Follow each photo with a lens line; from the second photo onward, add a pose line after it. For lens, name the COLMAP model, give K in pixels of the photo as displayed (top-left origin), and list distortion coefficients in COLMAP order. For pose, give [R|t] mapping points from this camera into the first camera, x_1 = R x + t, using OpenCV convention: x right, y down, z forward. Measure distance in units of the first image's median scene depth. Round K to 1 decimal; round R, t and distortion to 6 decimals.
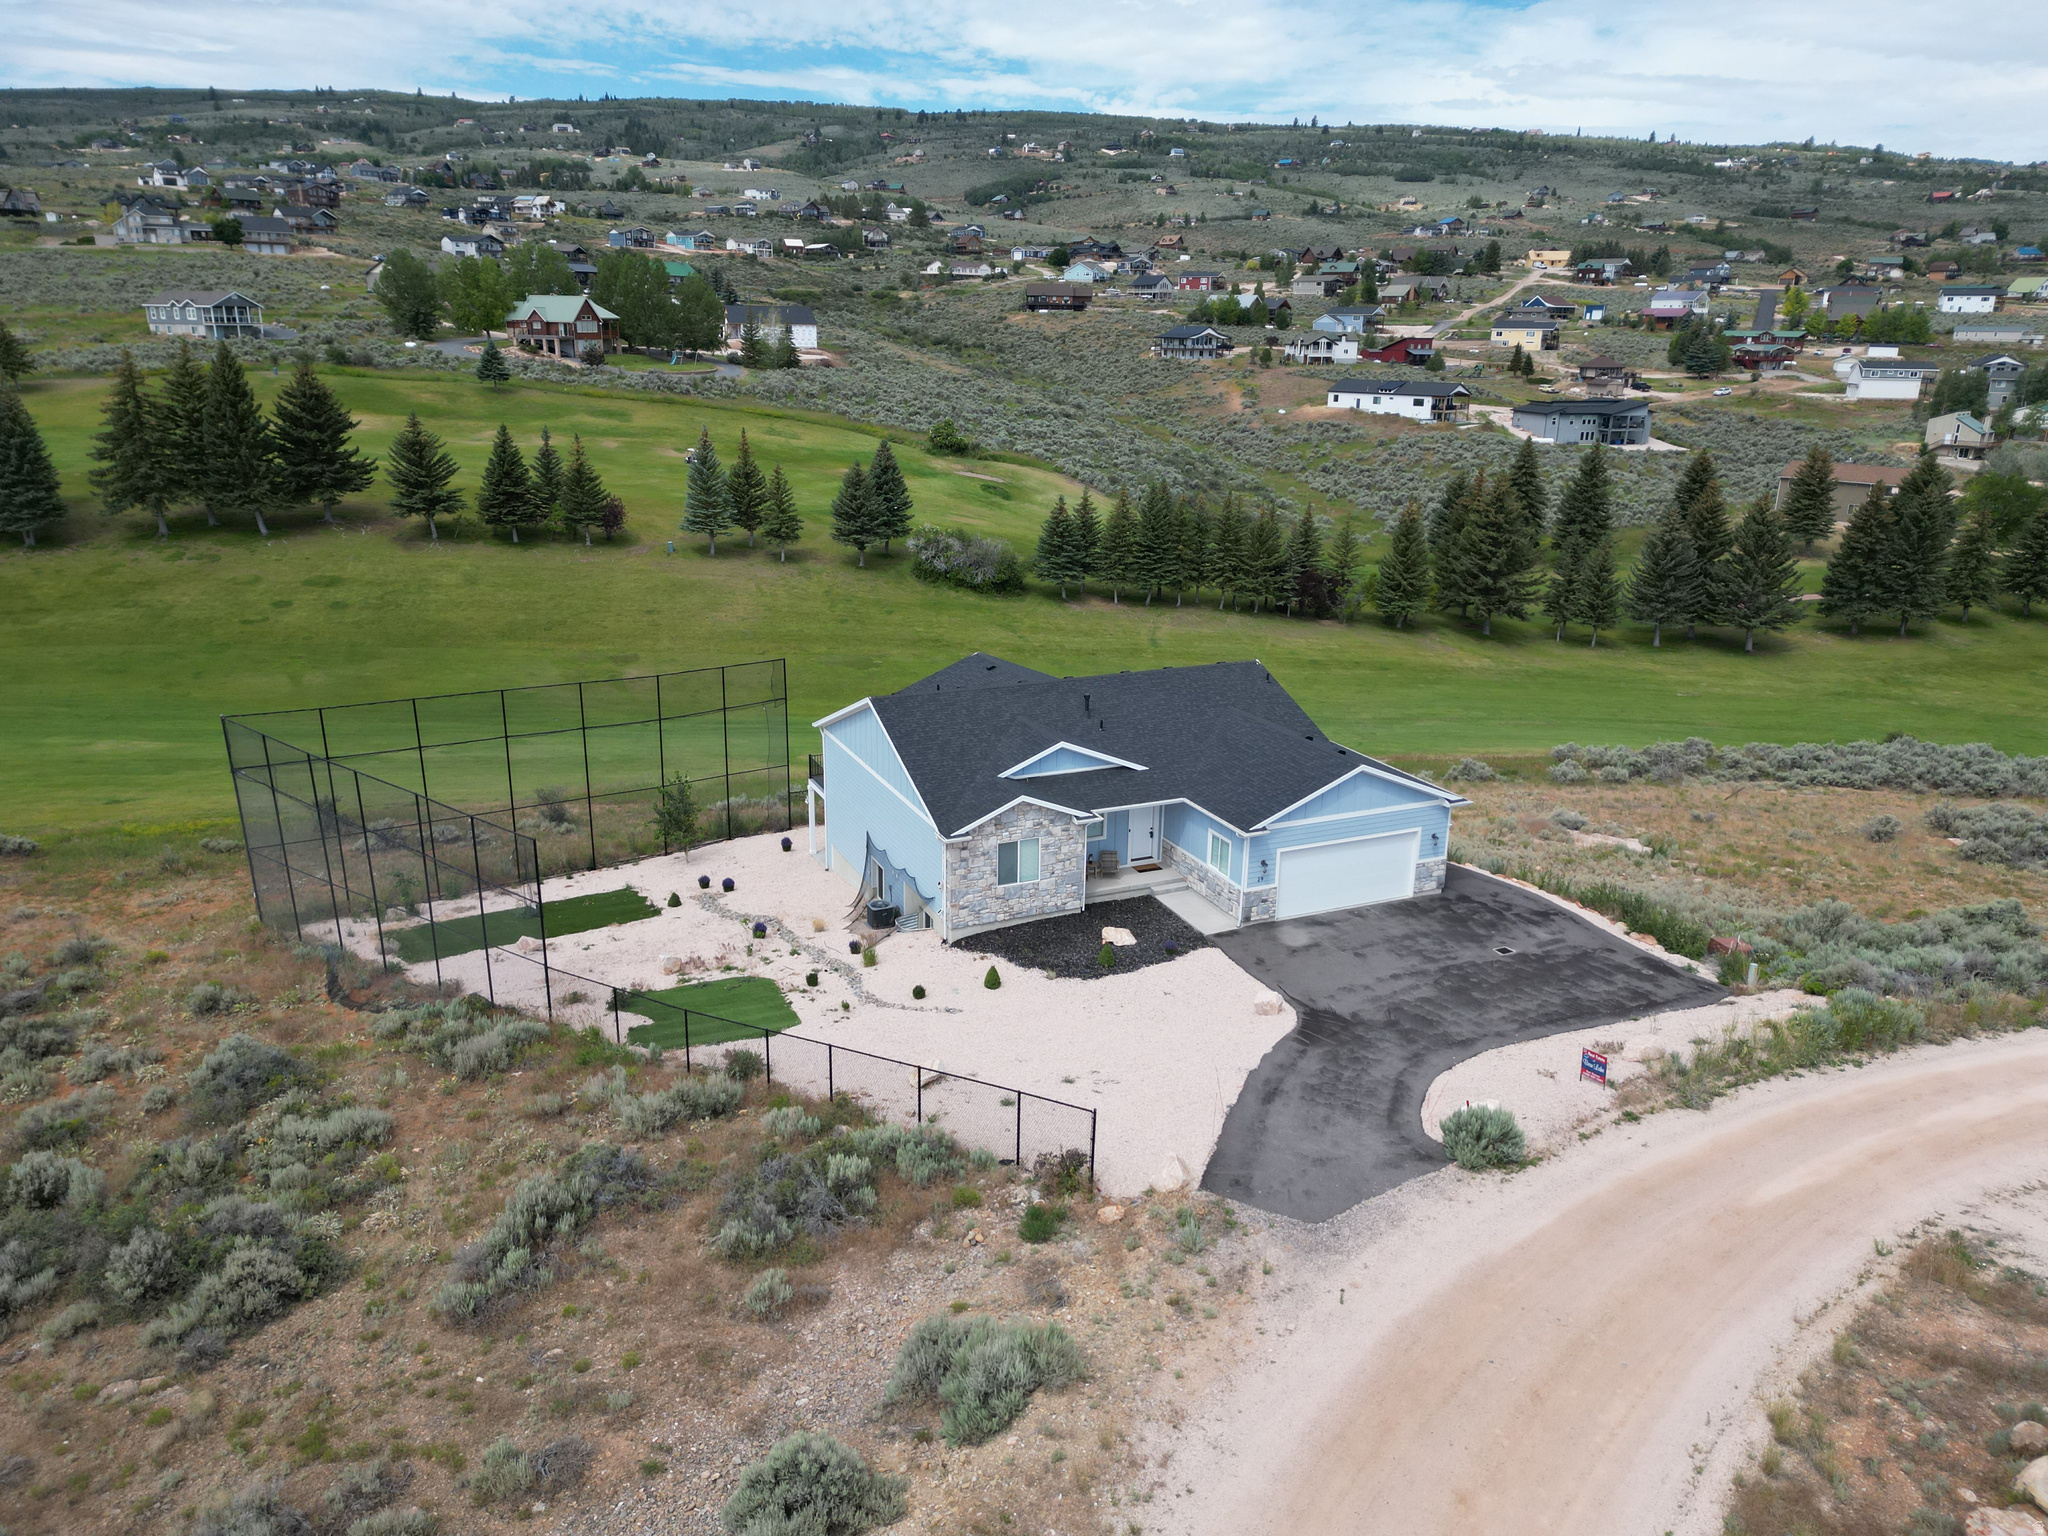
lens RADIAL K [[1425.3, 0, 1019.1], [0, 1425.3, 779.0], [0, 0, 1]] dist [0.070268, -0.060417]
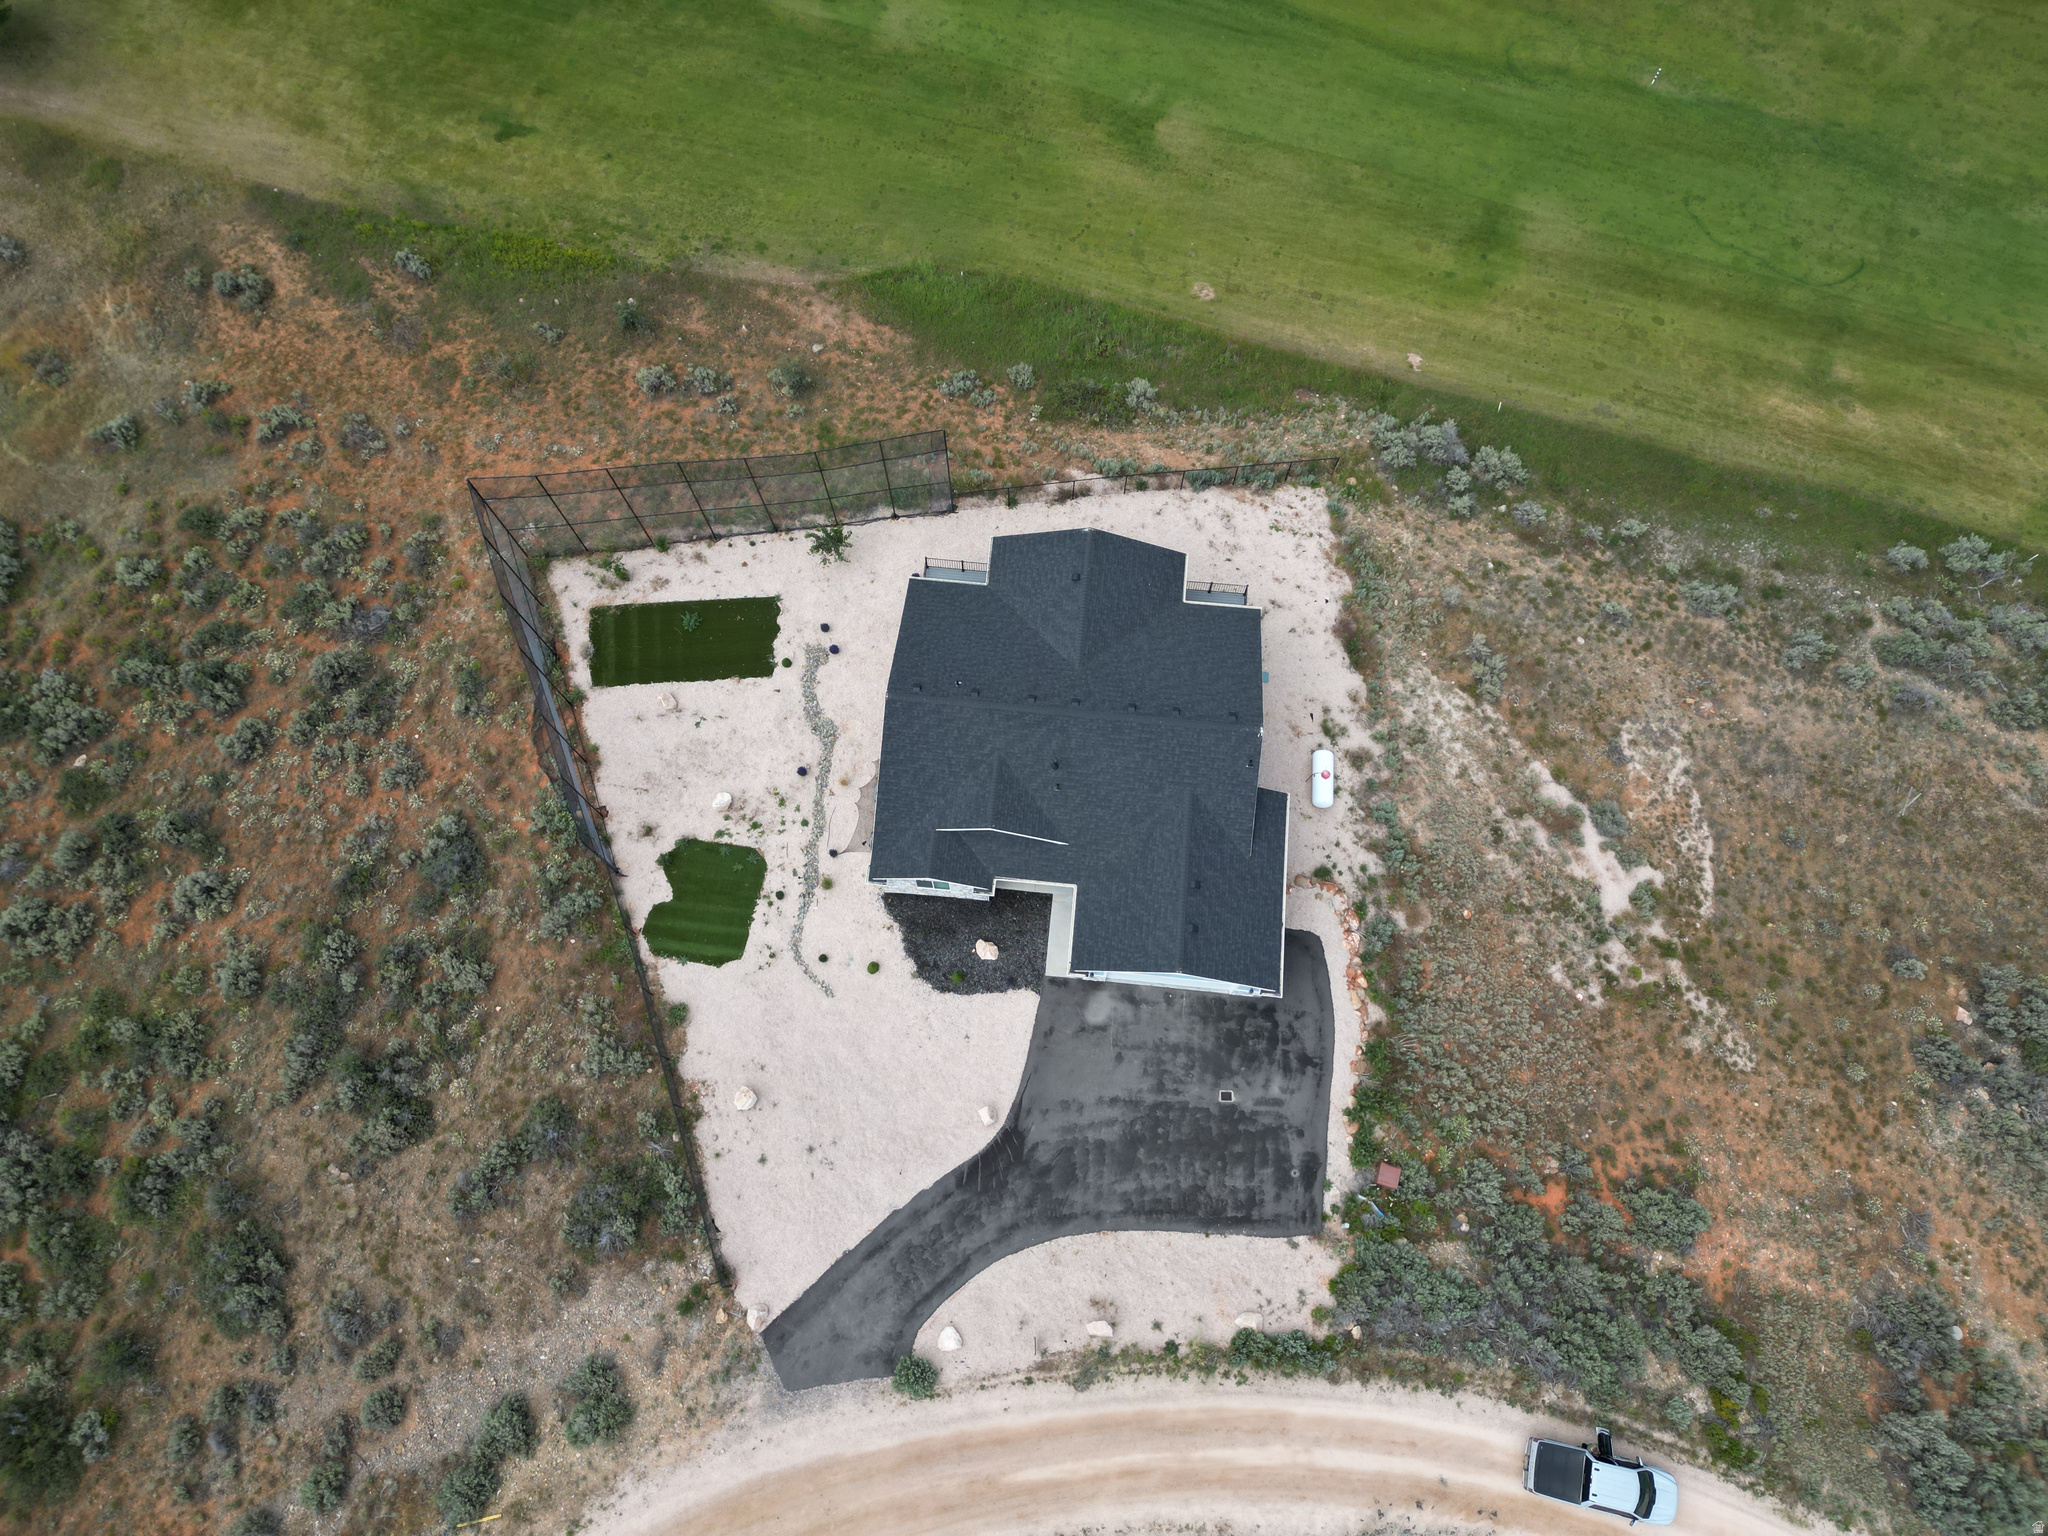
lens RADIAL K [[1425.3, 0, 1012.9], [0, 1425.3, 760.9], [0, 0, 1]] dist [0.070268, -0.060417]
pose [[0.866461, 0.468136, -0.173477, 0.037979], [-0.140374, 0.561906, 0.815204, -0.173714], [0.479104, -0.681990, 0.552584, 0.056451]]
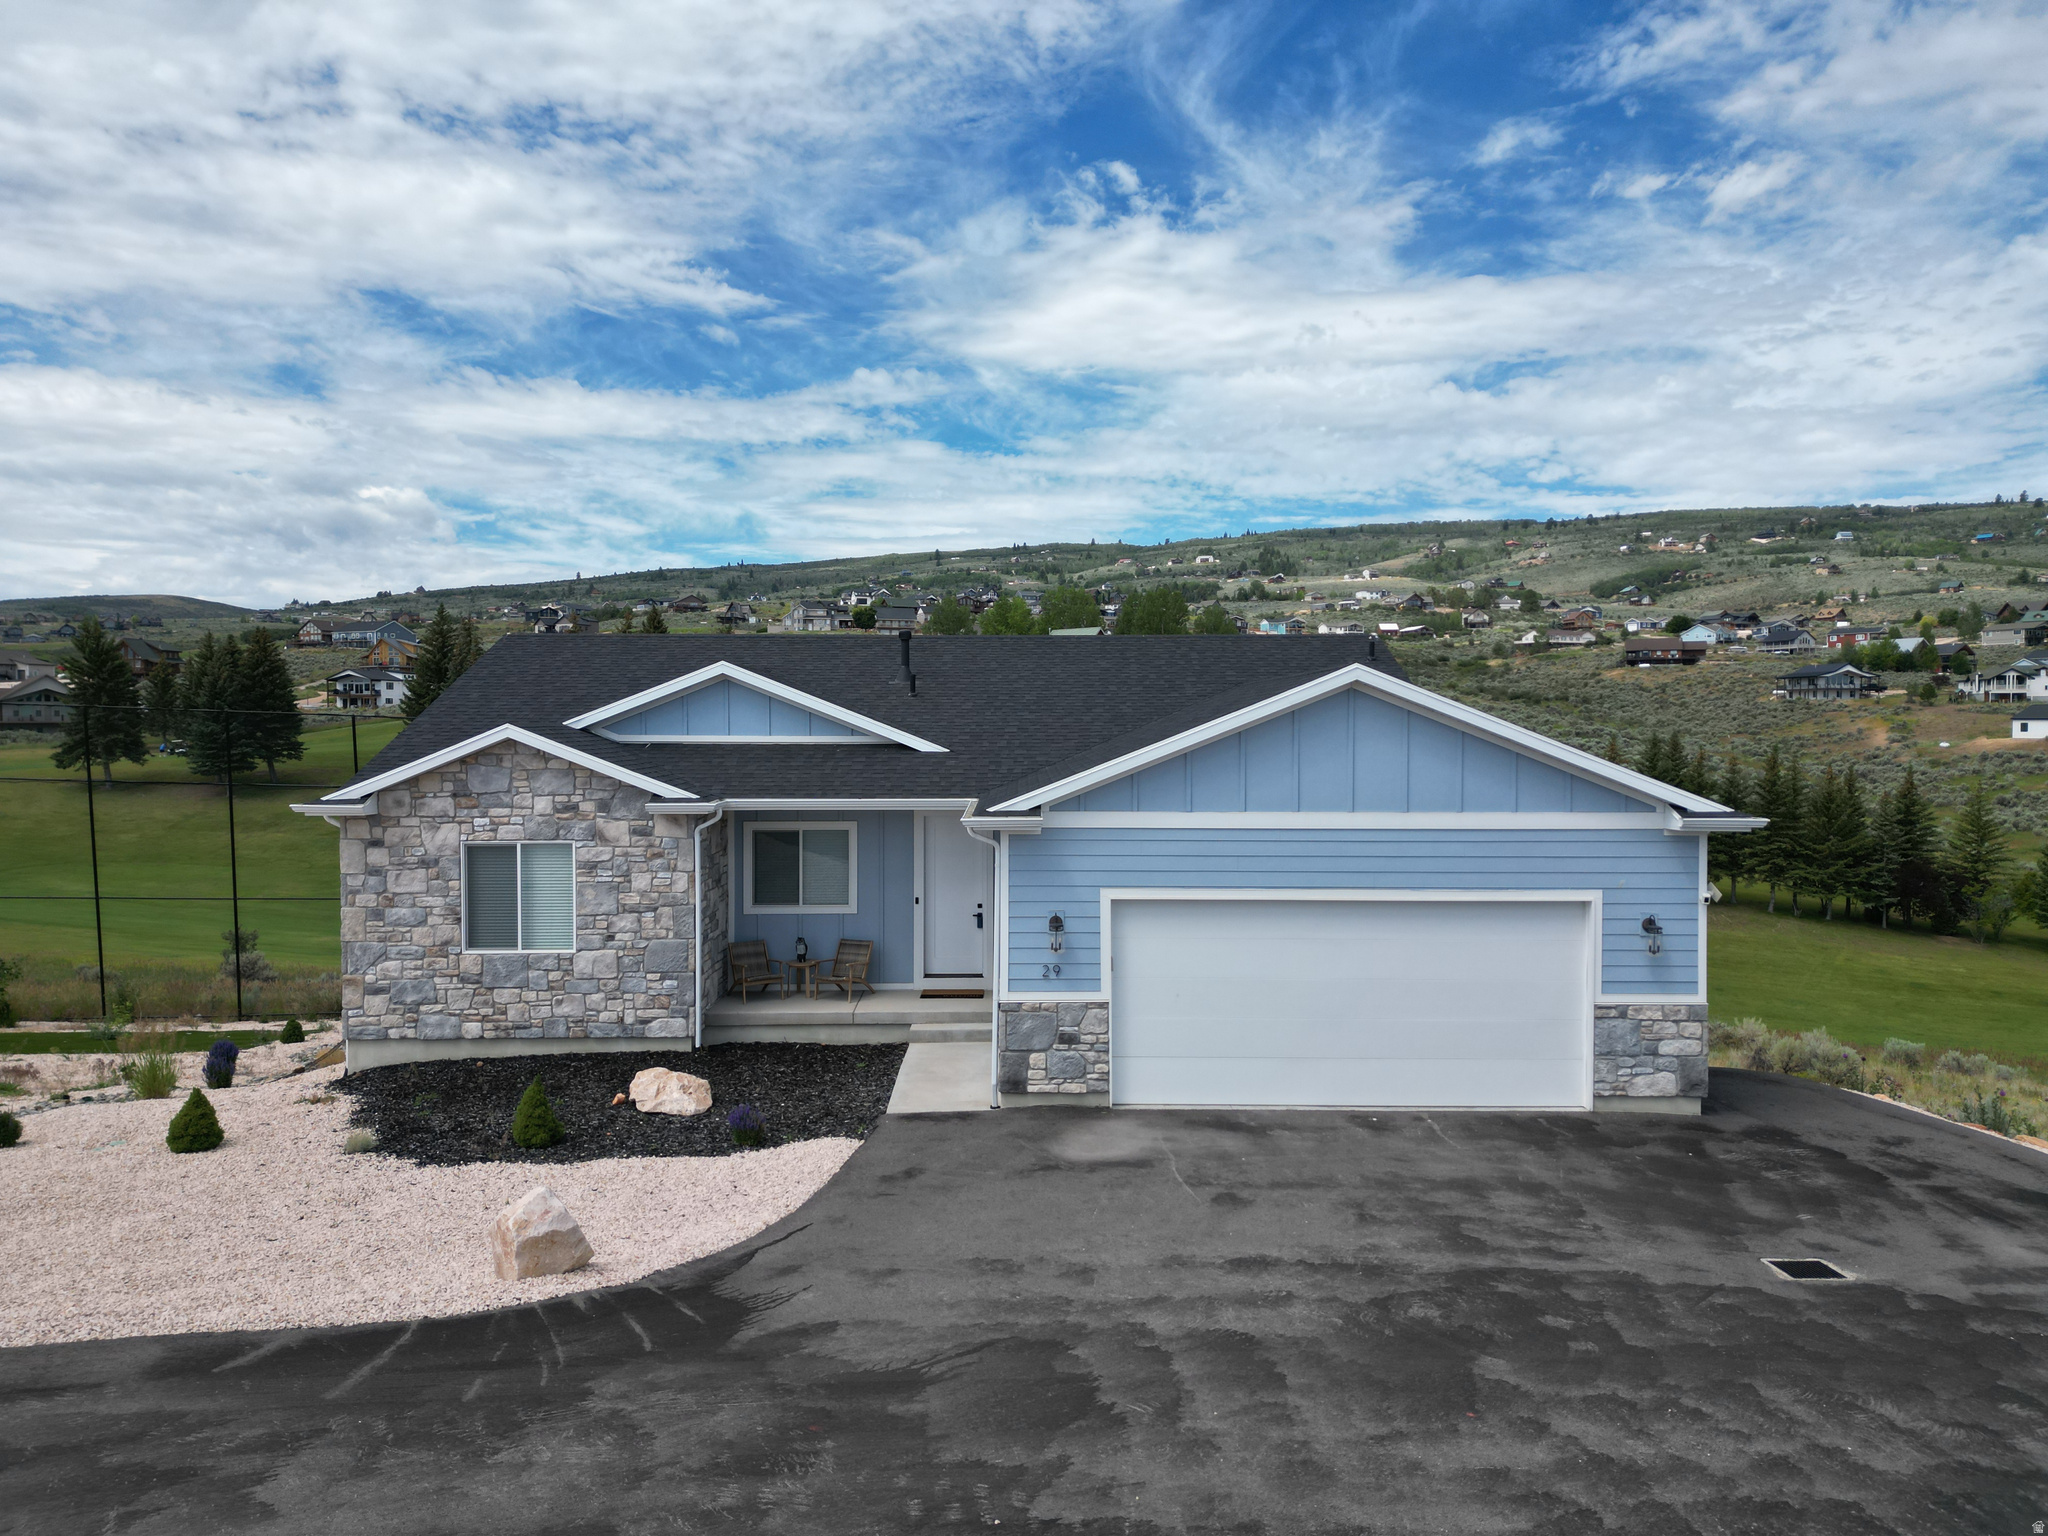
lens RADIAL K [[1425.3, 0, 1020.4], [0, 1425.3, 768.3], [0, 0, 1]] dist [0.070268, -0.060417]
pose [[0.912226, -0.002097, -0.409683, 0.048038], [-0.111490, 0.960976, -0.253170, 0.017482], [0.394226, 0.276624, 0.876393, 0.103679]]
